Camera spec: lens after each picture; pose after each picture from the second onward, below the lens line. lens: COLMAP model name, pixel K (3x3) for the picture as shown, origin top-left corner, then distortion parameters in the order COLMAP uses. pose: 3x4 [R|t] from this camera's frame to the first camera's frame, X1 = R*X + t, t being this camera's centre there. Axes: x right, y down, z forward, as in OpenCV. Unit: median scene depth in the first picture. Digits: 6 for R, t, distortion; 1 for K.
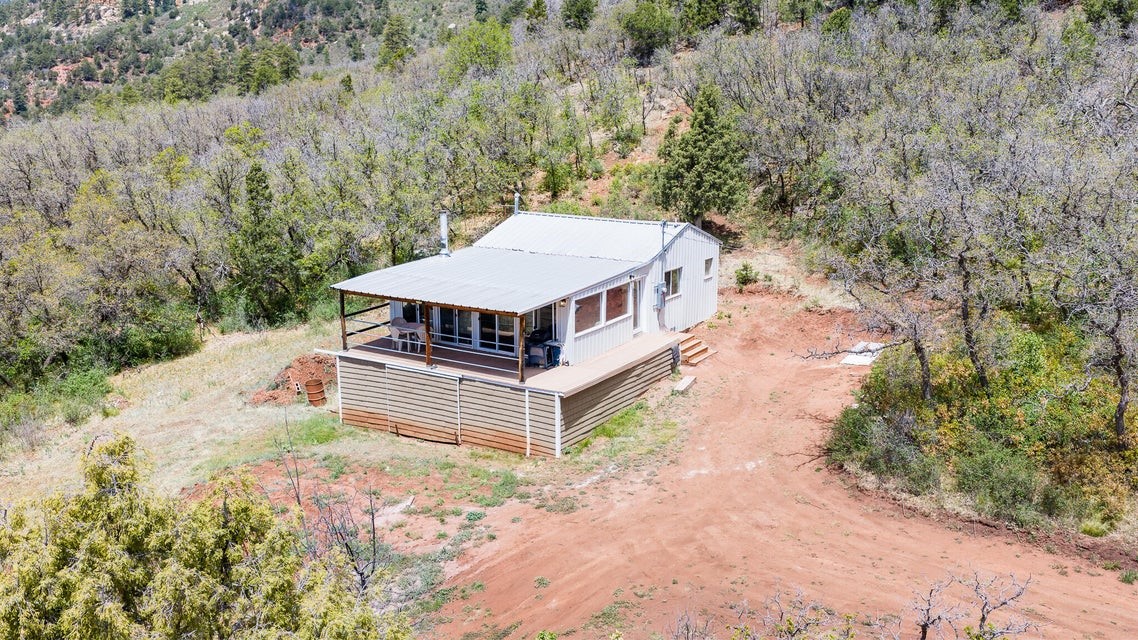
lens RADIAL K [[927.8, 0, 569.7], [0, 927.8, 320.0], [0, 0, 1]] dist [0.006114, -0.019077]
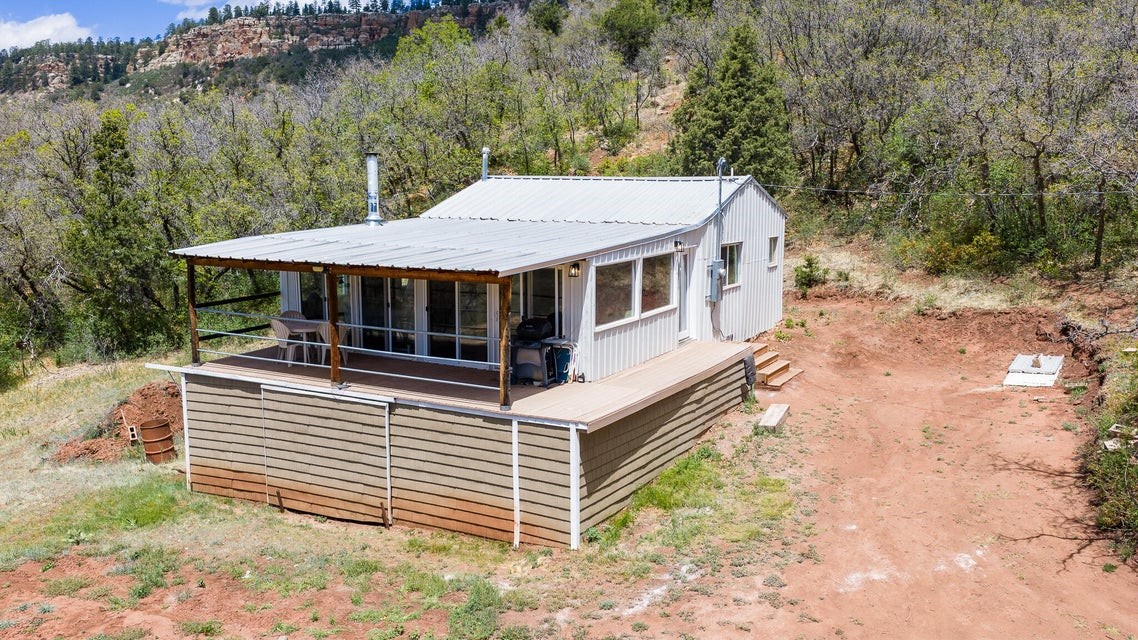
lens RADIAL K [[927.8, 0, 569.3], [0, 927.8, 321.3], [0, 0, 1]] dist [0.006114, -0.019077]
pose [[0.998871, -0.003854, 0.047350, -0.034537], [0.007378, 0.997196, -0.074474, 0.050765], [-0.046930, 0.074739, 0.996098, 0.402447]]
